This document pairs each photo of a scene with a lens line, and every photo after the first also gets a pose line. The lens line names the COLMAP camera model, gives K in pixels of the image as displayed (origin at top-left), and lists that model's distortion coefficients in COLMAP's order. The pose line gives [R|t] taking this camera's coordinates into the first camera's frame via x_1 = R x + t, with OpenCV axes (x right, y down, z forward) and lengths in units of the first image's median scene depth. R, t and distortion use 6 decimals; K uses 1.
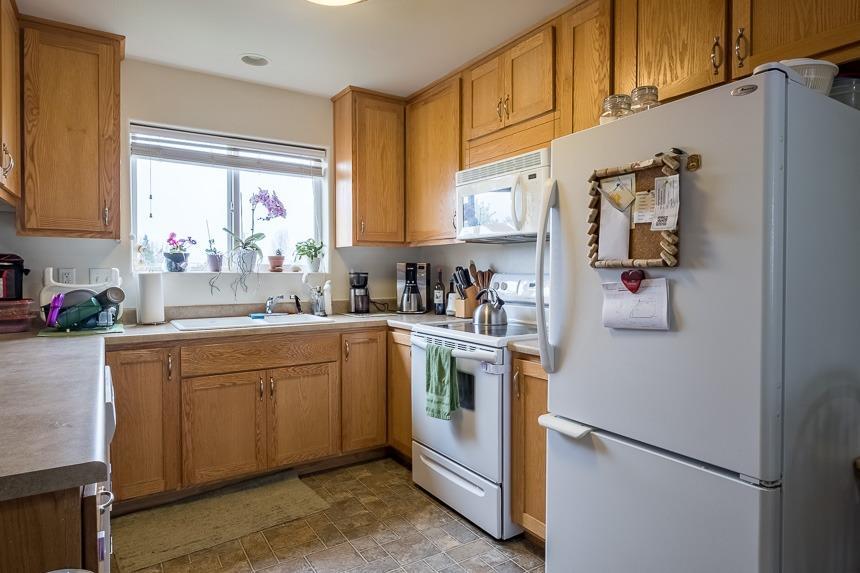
lens RADIAL K [[502.5, 0, 433.3], [0, 502.5, 280.3], [0, 0, 1]] dist [0.000634, 0.000552]
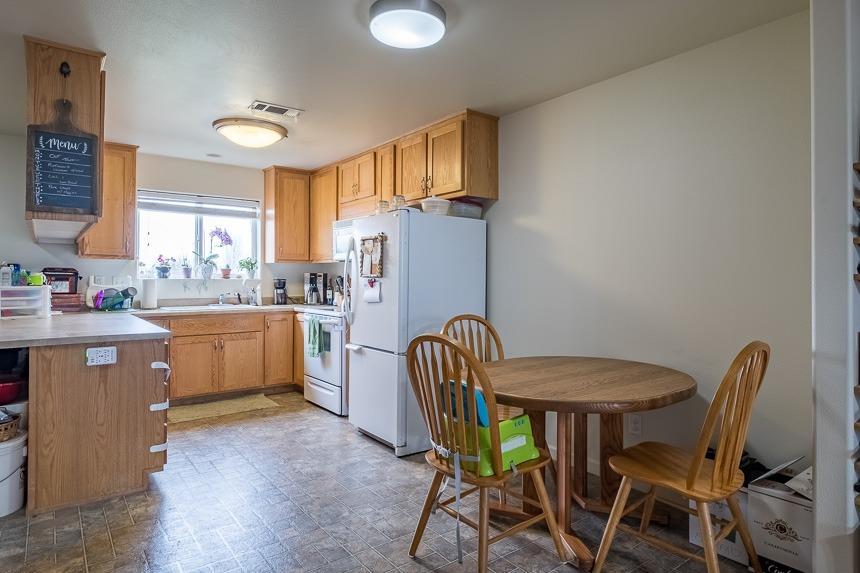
lens RADIAL K [[502.5, 0, 433.3], [0, 502.5, 272.7], [0, 0, 1]] dist [0.000634, 0.000552]
pose [[0.996509, 0.004425, 0.083373, 0.247552], [-0.002036, 0.999586, -0.028714, 0.010904], [-0.083465, 0.028444, 0.996105, -0.757857]]
